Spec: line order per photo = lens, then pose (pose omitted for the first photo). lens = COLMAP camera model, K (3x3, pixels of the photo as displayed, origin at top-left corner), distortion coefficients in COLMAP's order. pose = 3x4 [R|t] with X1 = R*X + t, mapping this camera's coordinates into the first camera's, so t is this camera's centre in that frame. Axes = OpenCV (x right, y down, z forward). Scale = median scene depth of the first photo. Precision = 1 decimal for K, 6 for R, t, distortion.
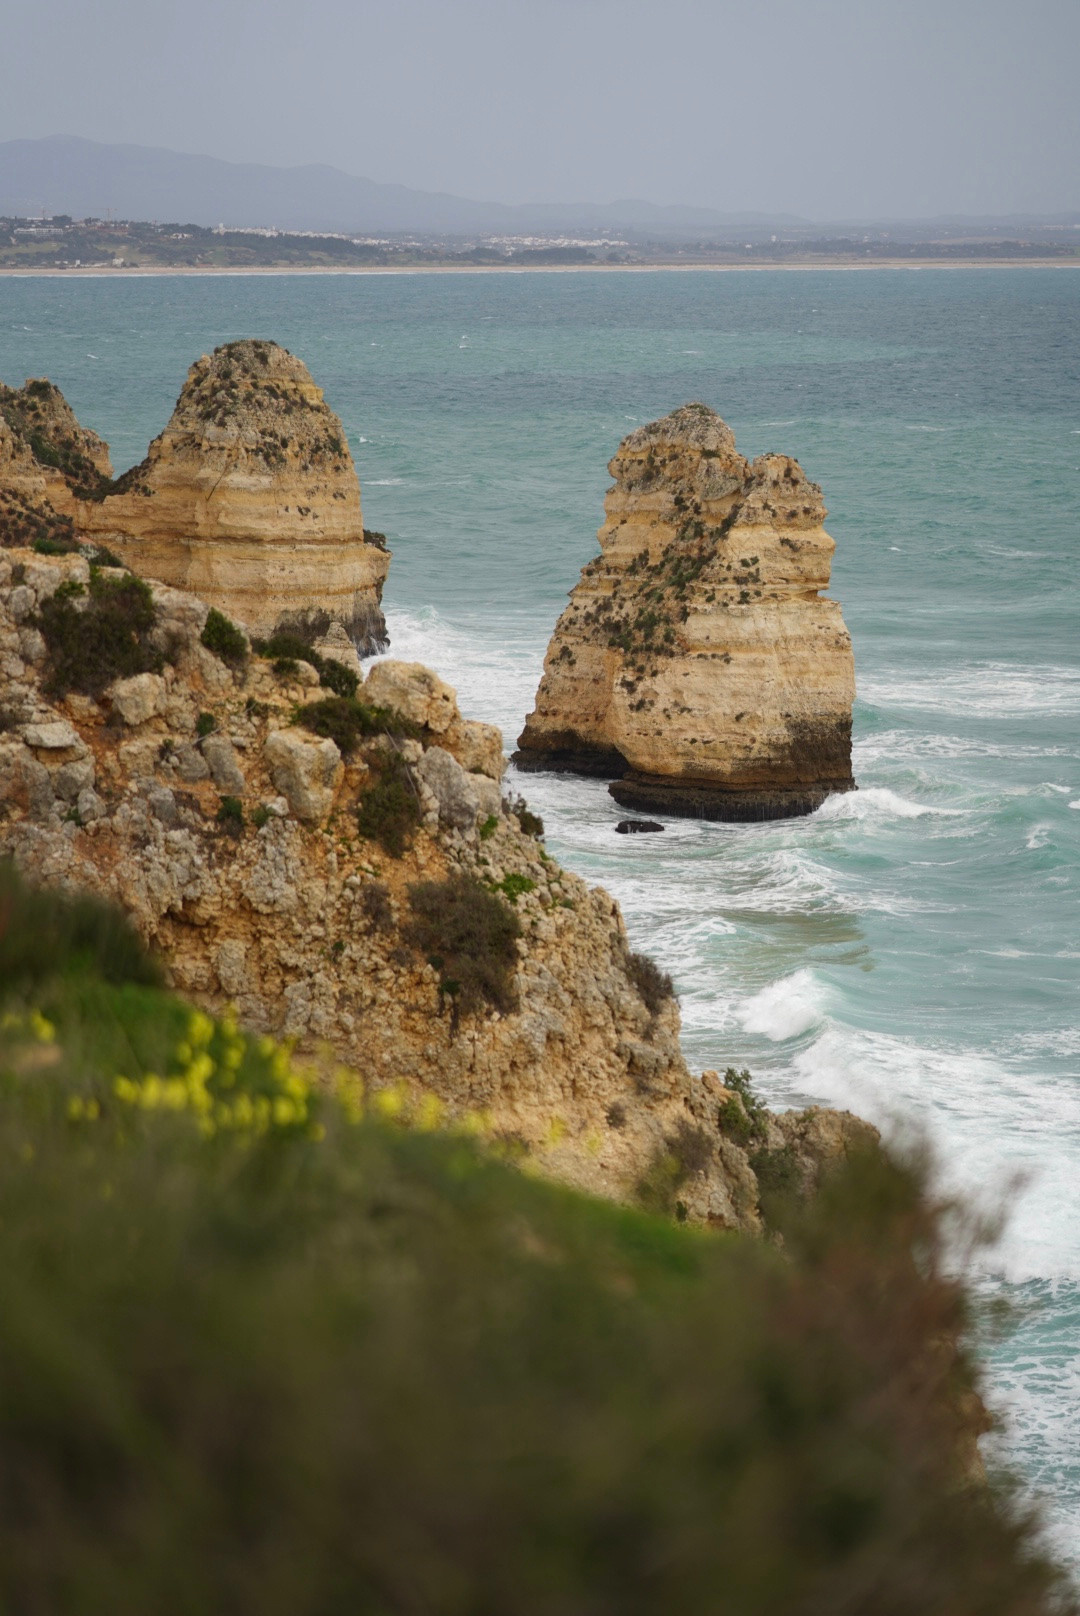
lens RADIAL K [[4025.7, 0, 540.8], [0, 4025.7, 808.3], [0, 0, 1]] dist [0.214106, 0.000000]
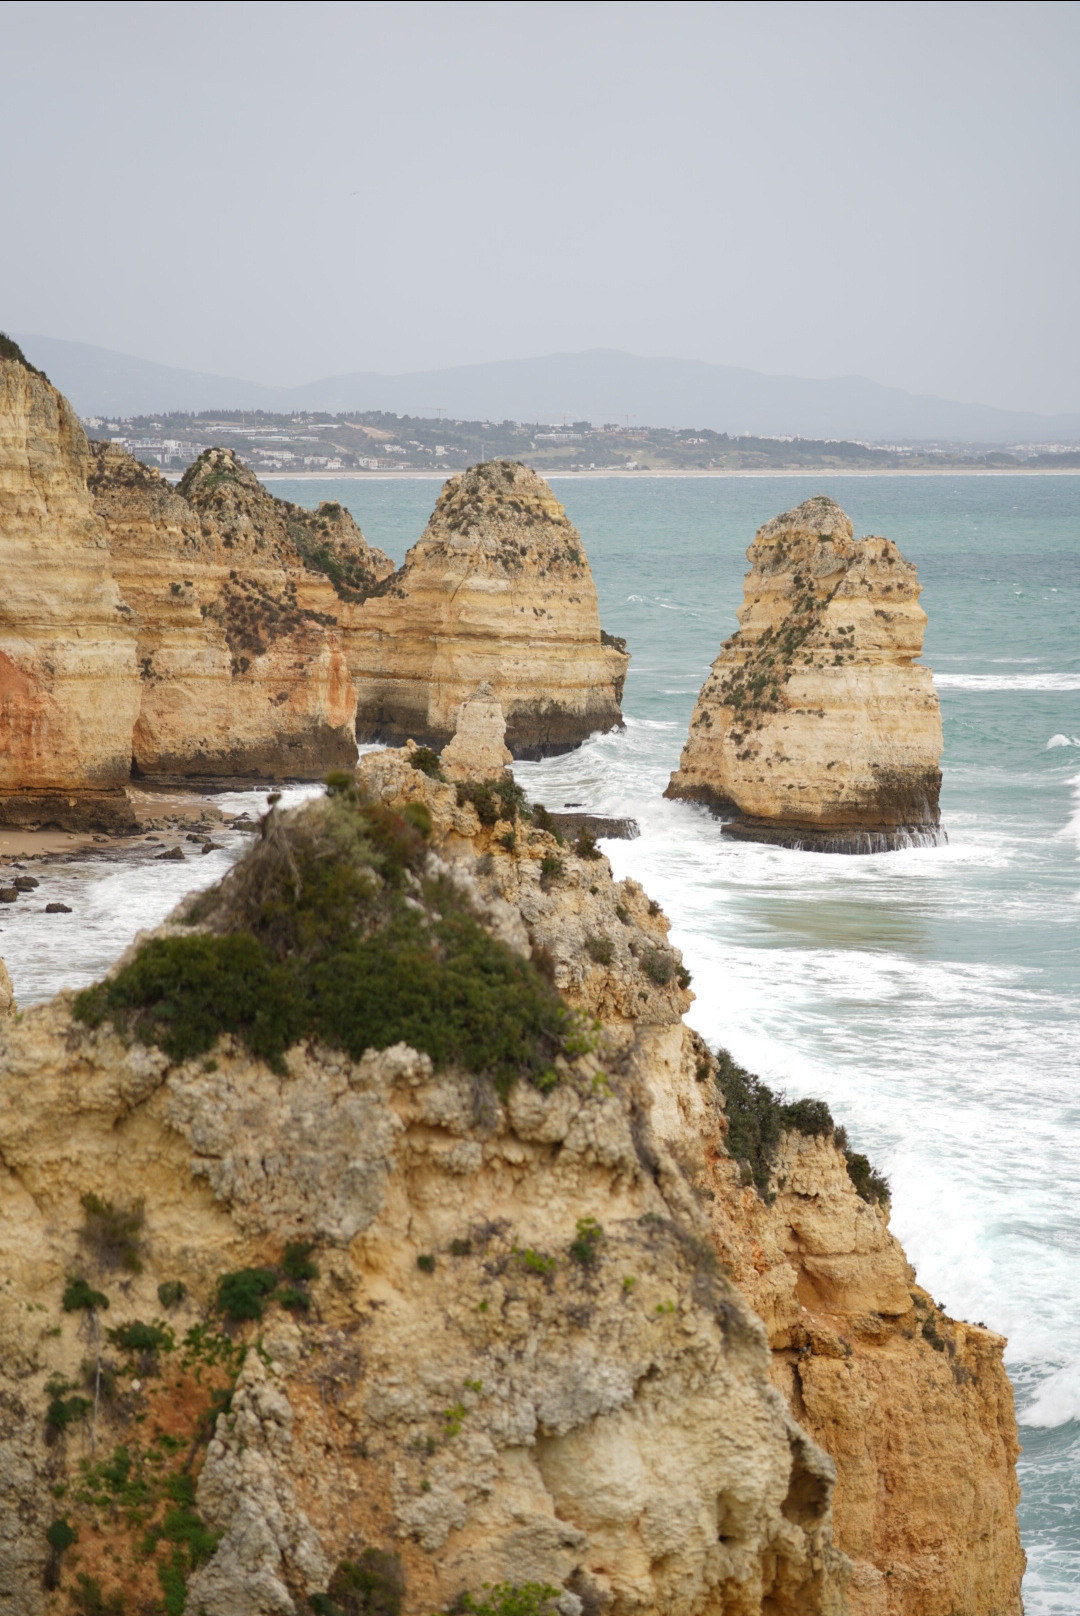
lens RADIAL K [[4025.7, 0, 538.8], [0, 4025.7, 808.8], [0, 0, 1]] dist [0.214106, 0.000000]
pose [[0.990874, 0.014223, -0.134037, 0.091733], [-0.021154, 0.998503, -0.050432, 0.036841], [0.133119, 0.052807, 0.989692, -0.097298]]
